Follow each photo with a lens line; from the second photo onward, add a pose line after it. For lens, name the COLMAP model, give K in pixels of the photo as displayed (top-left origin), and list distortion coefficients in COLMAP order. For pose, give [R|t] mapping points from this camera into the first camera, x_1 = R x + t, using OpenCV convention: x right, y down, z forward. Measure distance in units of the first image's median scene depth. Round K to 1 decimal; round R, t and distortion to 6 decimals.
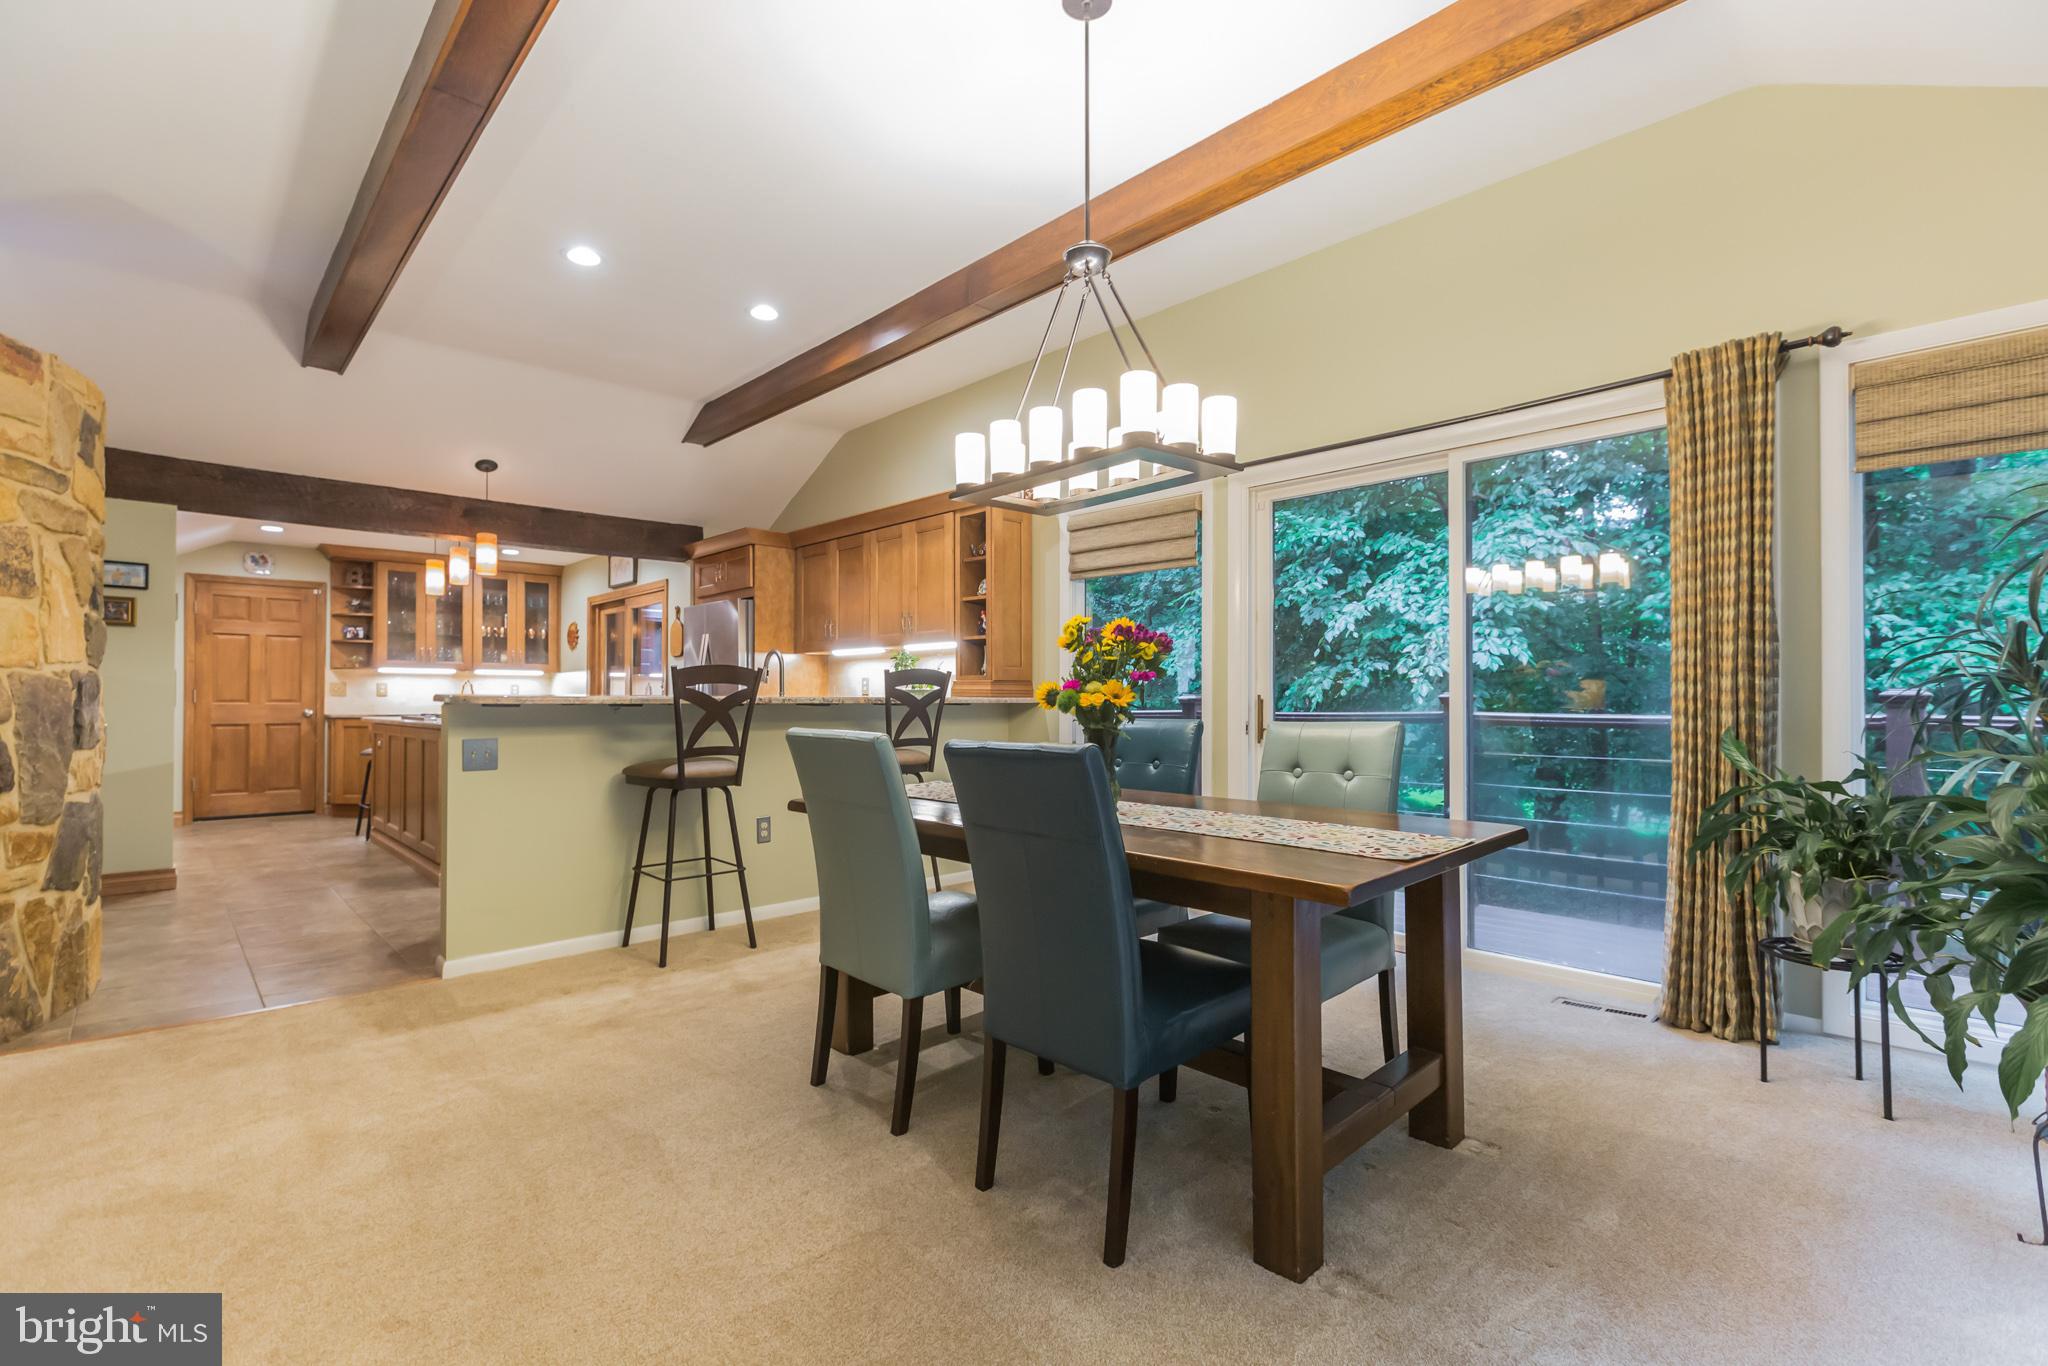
lens RADIAL K [[919.6, 0, 1021.5], [0, 919.6, 688.8], [0, 0, 1]] dist [-0.001208, 0.000299]
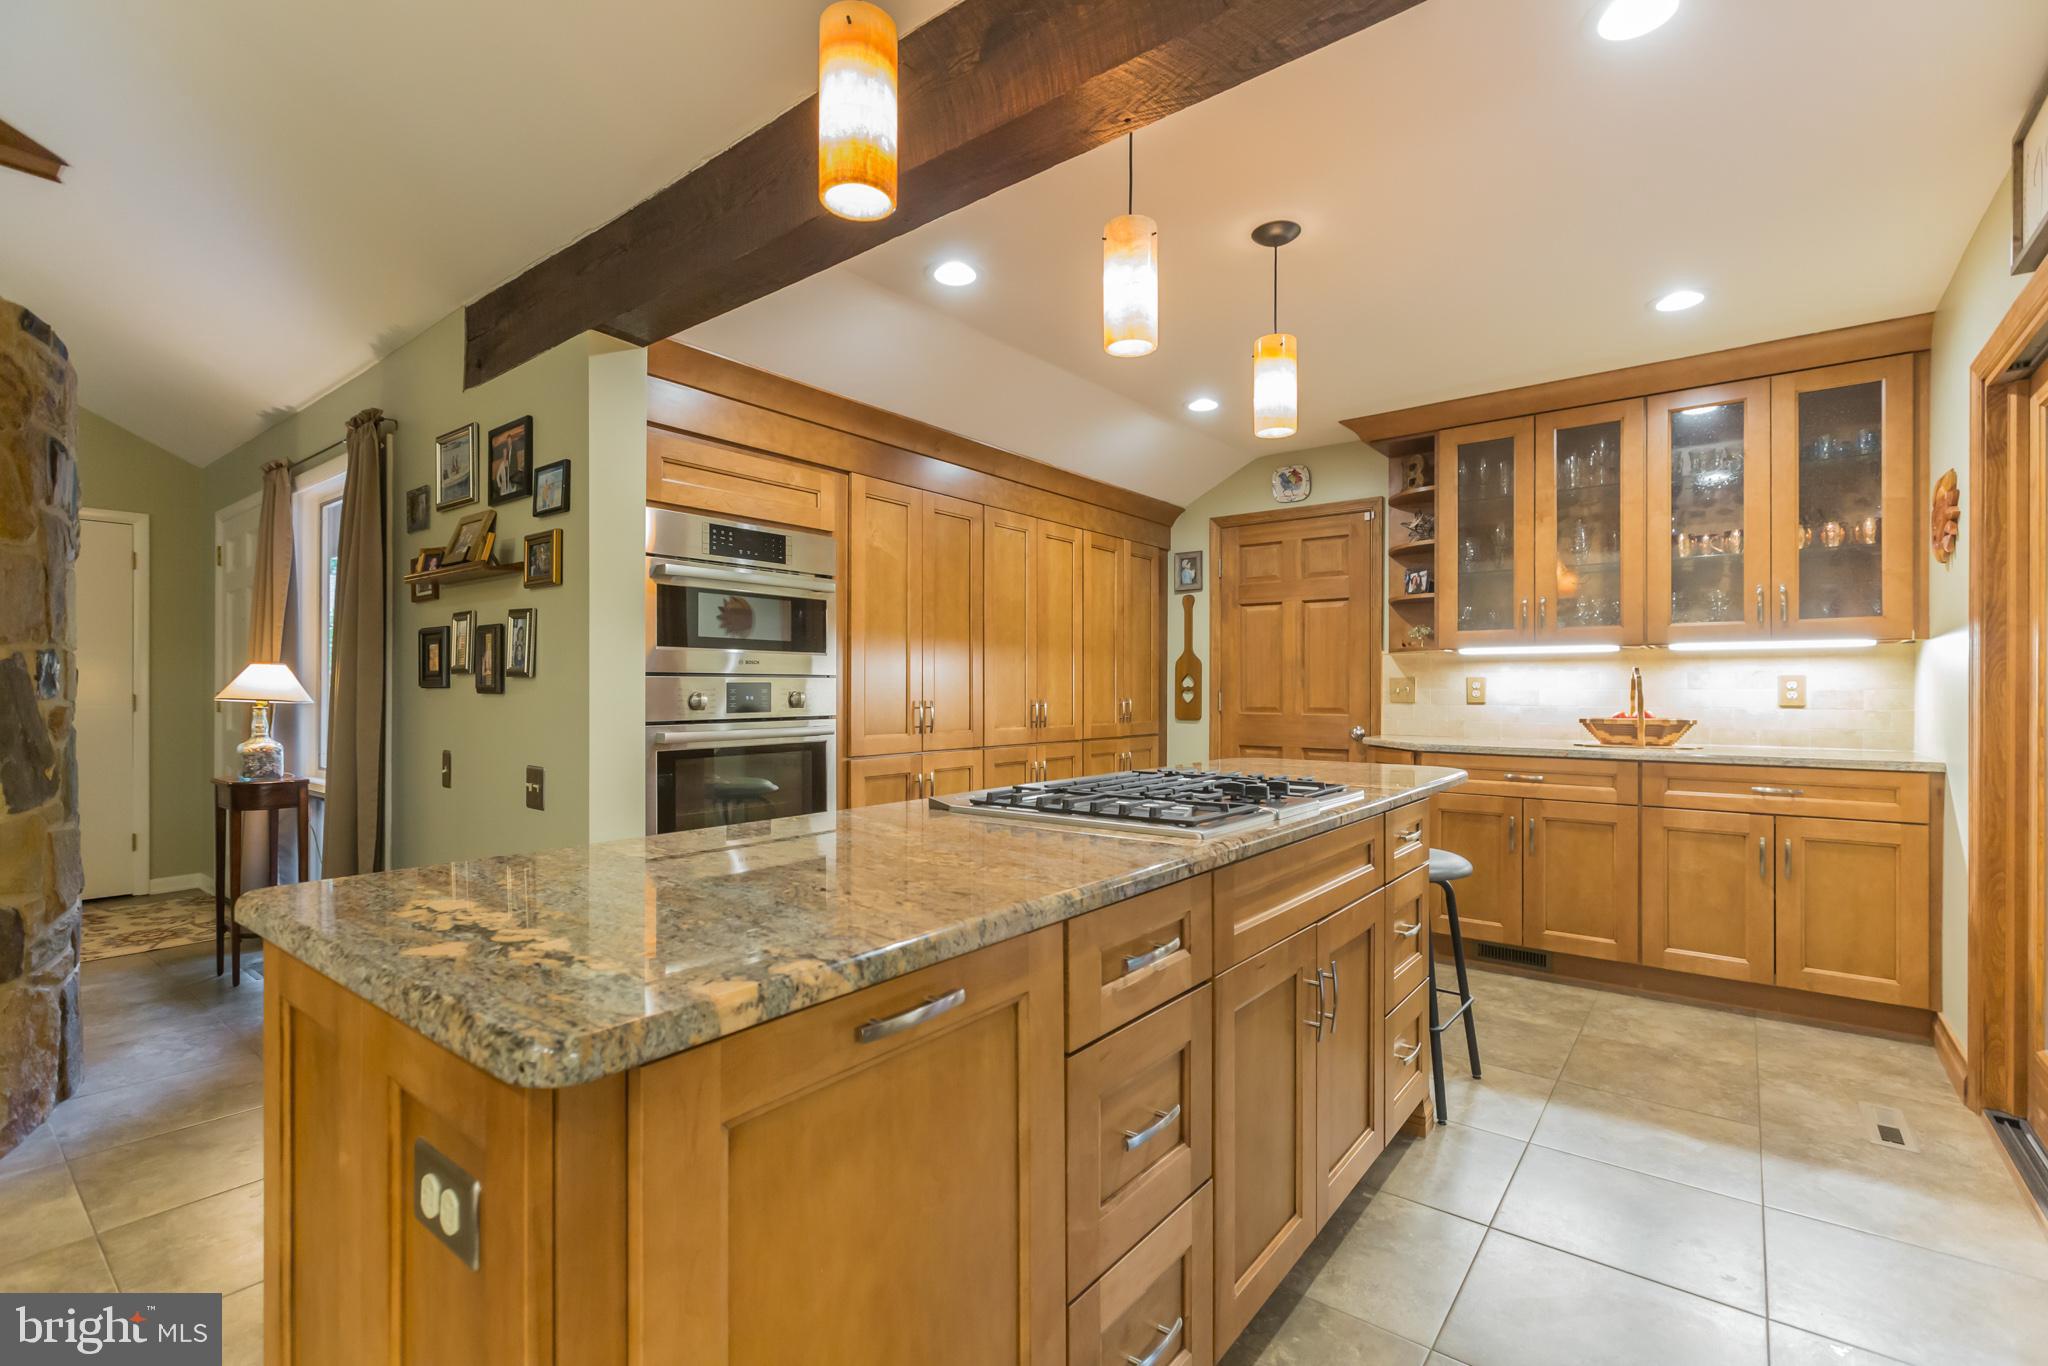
lens RADIAL K [[919.6, 0, 1020.3], [0, 919.6, 685.5], [0, 0, 1]] dist [-0.001208, 0.000299]
pose [[0.138832, -0.001630, -0.990315, -0.242193], [0.009395, 0.999956, -0.000329, -0.004428], [0.990271, -0.009258, 0.138841, 0.705735]]
